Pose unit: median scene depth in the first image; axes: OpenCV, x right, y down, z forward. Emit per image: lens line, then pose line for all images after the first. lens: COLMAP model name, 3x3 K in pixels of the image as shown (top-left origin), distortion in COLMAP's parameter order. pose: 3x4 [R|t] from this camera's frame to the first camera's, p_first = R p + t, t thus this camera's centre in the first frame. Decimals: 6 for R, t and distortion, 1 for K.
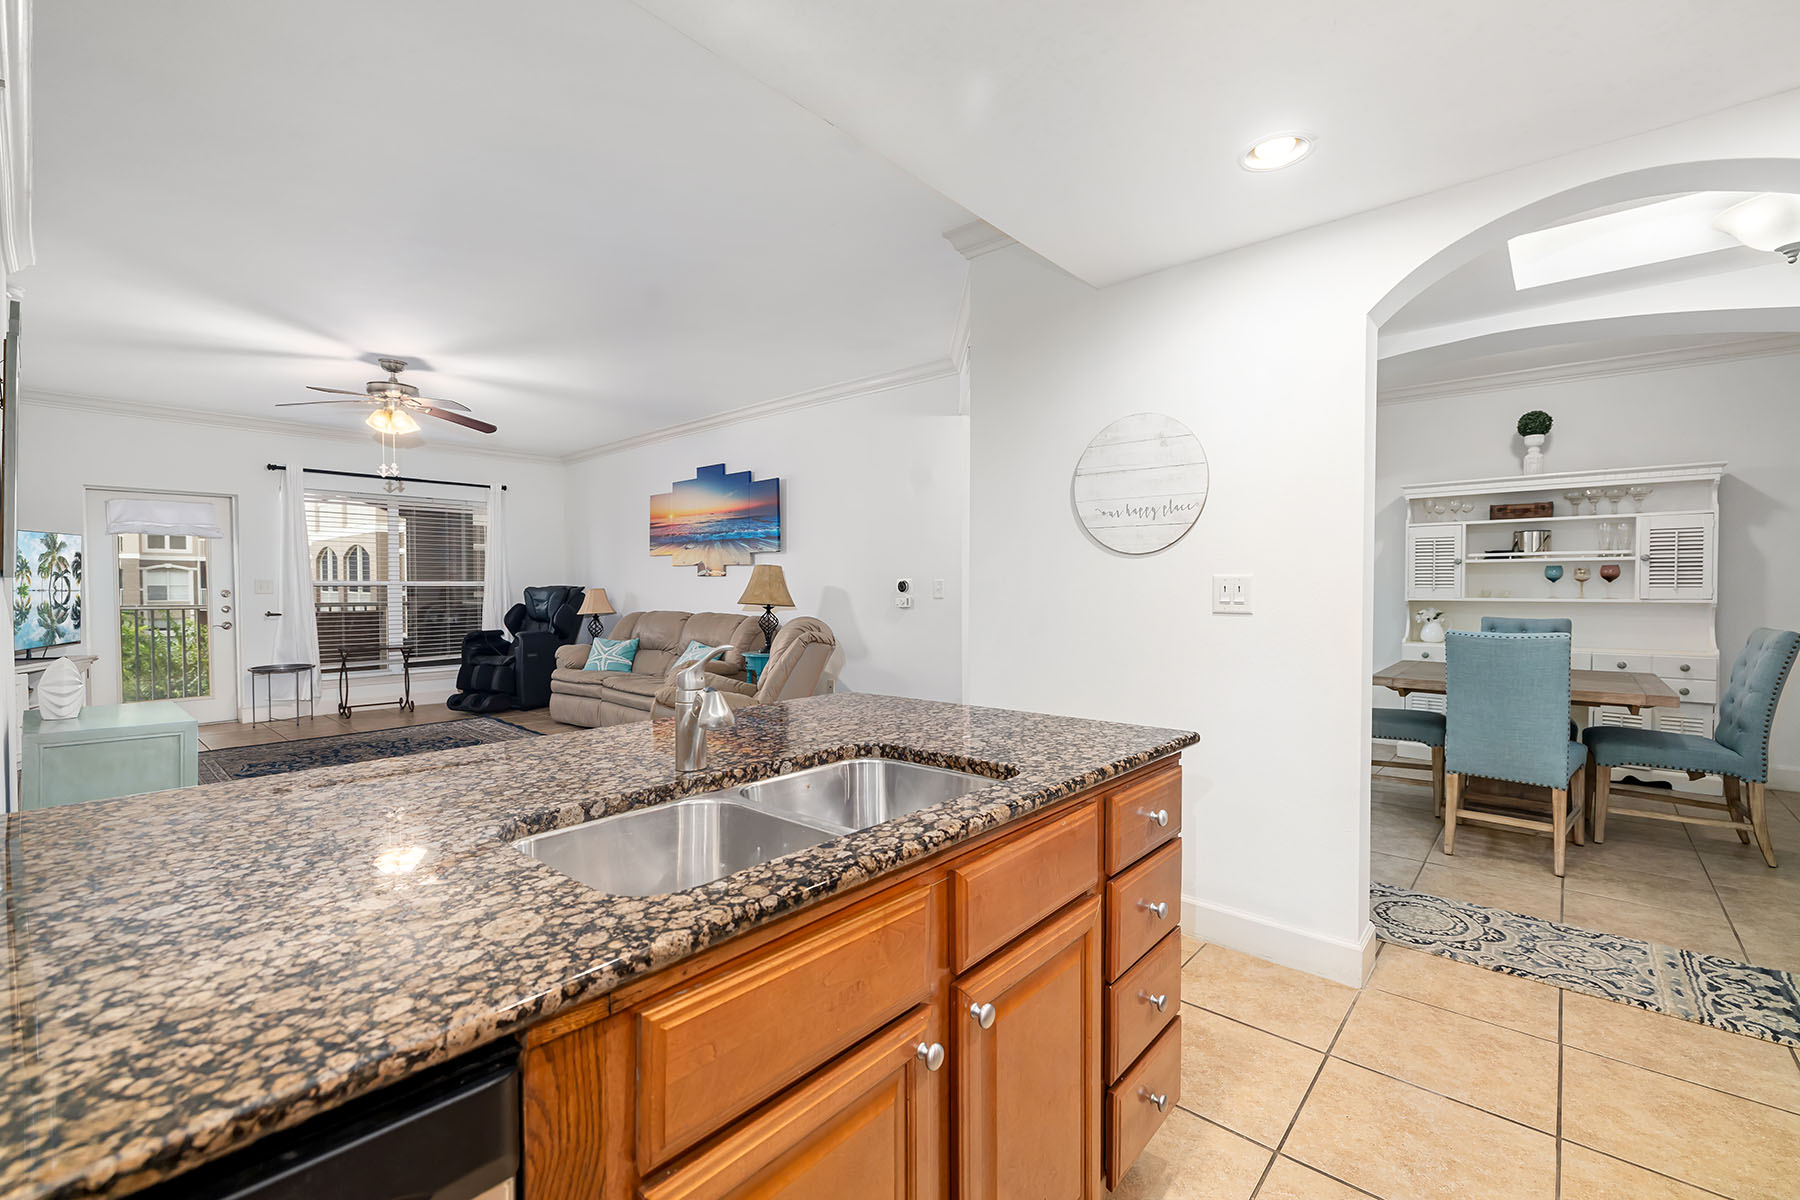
lens RADIAL K [[759.1, 0, 896.7], [0, 759.1, 603.9], [0, 0, 1]] dist [-0.003539, 0.001473]
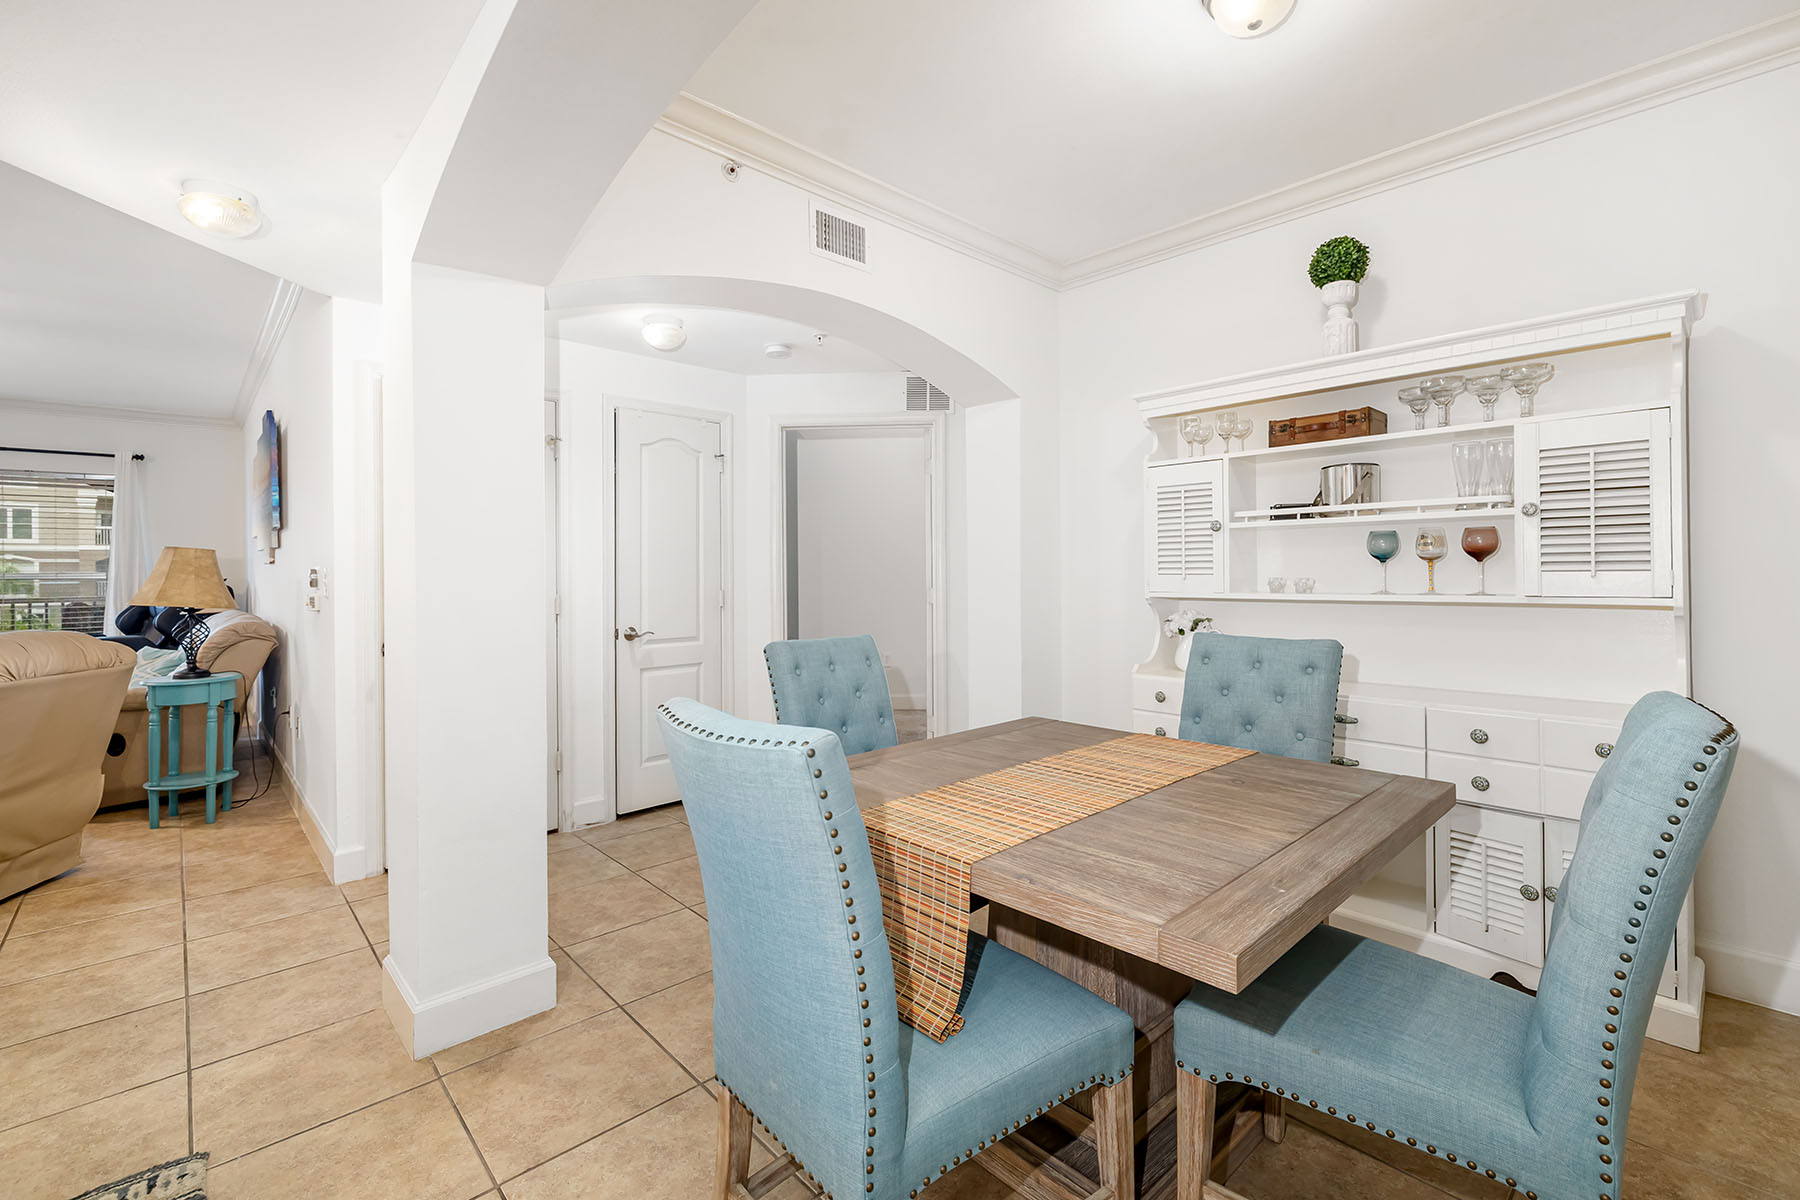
lens RADIAL K [[759.1, 0, 893.5], [0, 759.1, 581.4], [0, 0, 1]] dist [-0.003539, 0.001473]
pose [[0.994501, -0.004255, -0.104640, 0.517155], [0.002726, 0.999887, -0.014759, -0.007571], [0.104691, 0.014393, 0.994401, 0.392890]]
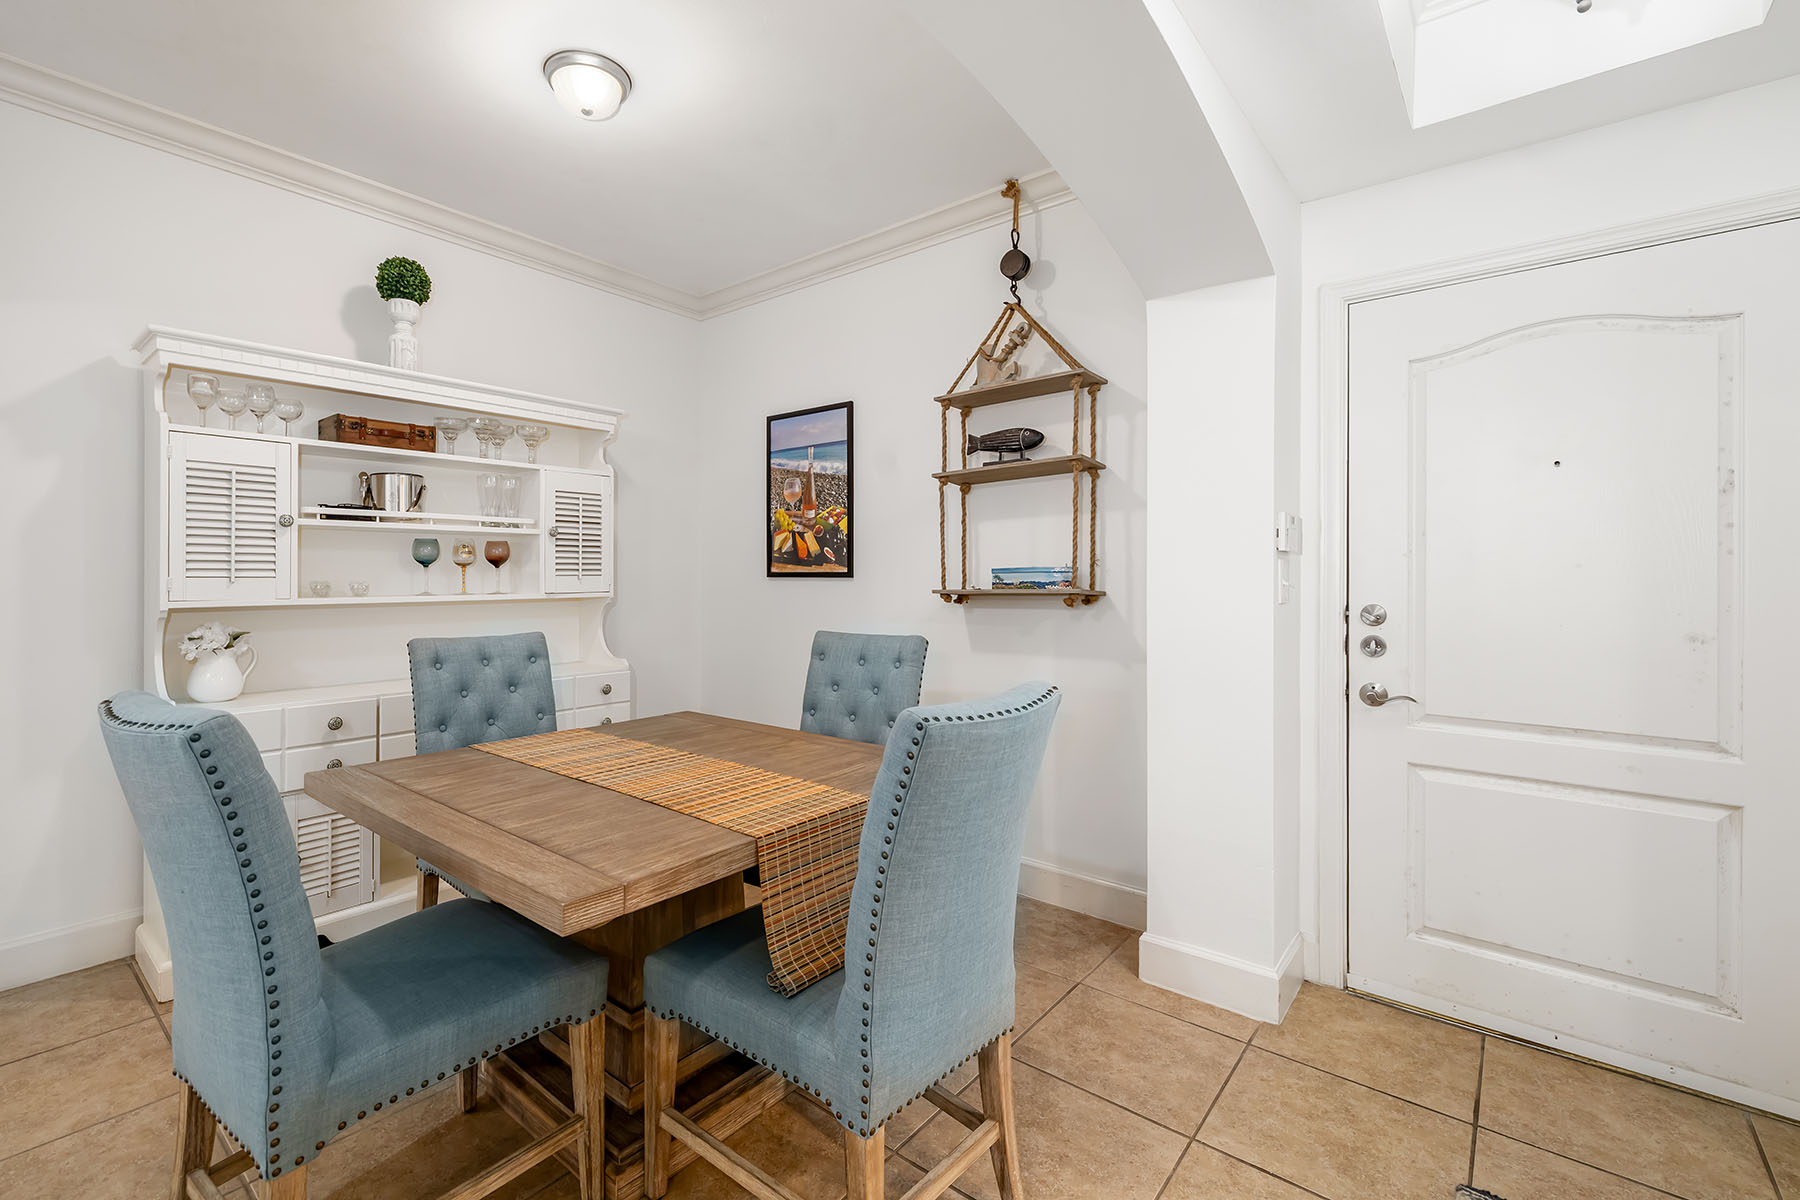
lens RADIAL K [[759.1, 0, 848.8], [0, 759.1, 574.1], [0, 0, 1]] dist [-0.003539, 0.001473]
pose [[-0.023185, -0.002812, 0.999727, 0.246159], [0.022989, 0.999730, 0.003345, -0.015493], [-0.999467, 0.023060, -0.023114, 0.609053]]
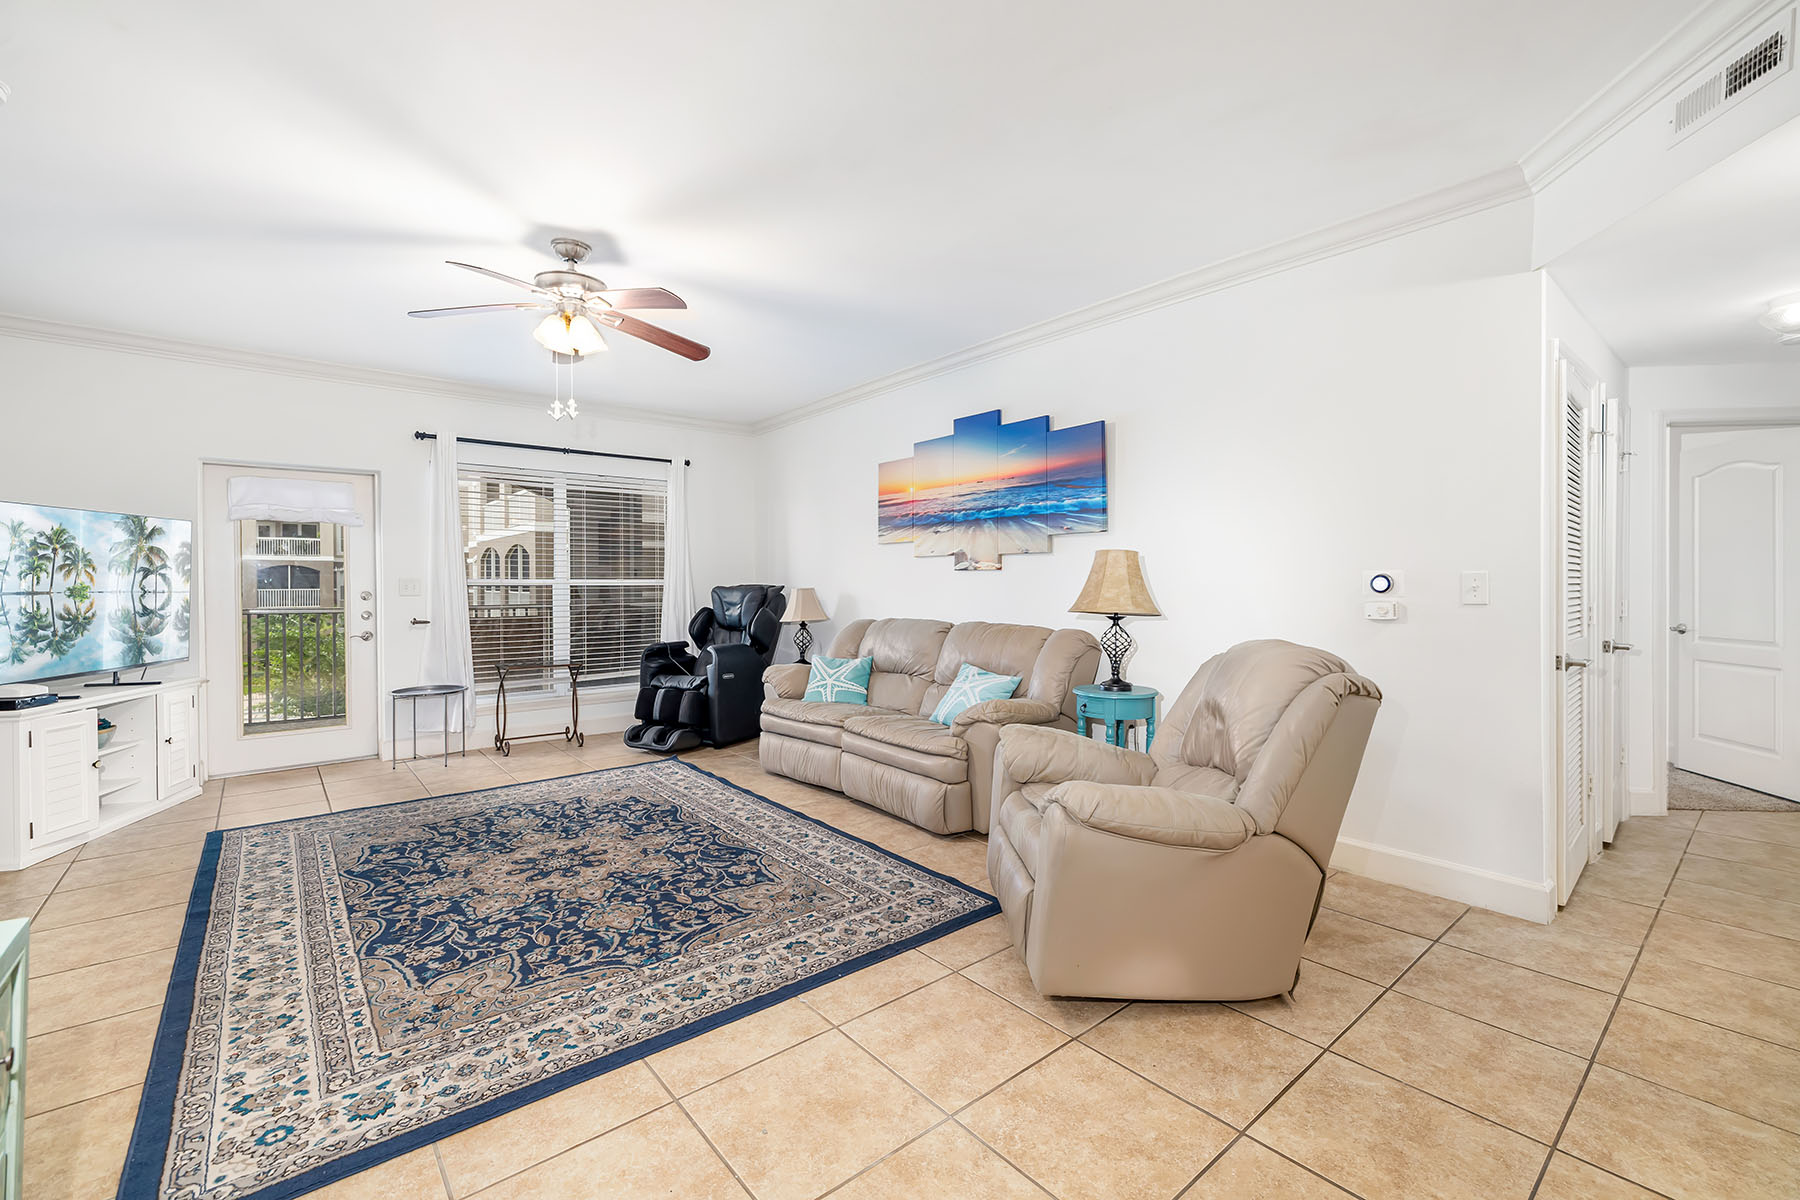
lens RADIAL K [[759.1, 0, 903.3], [0, 759.1, 589.0], [0, 0, 1]] dist [-0.003539, 0.001473]
pose [[0.989075, -0.001877, -0.147401, -0.244873], [-0.000735, 0.999844, -0.017664, -0.007649], [0.147411, 0.017579, 0.988919, 0.342846]]
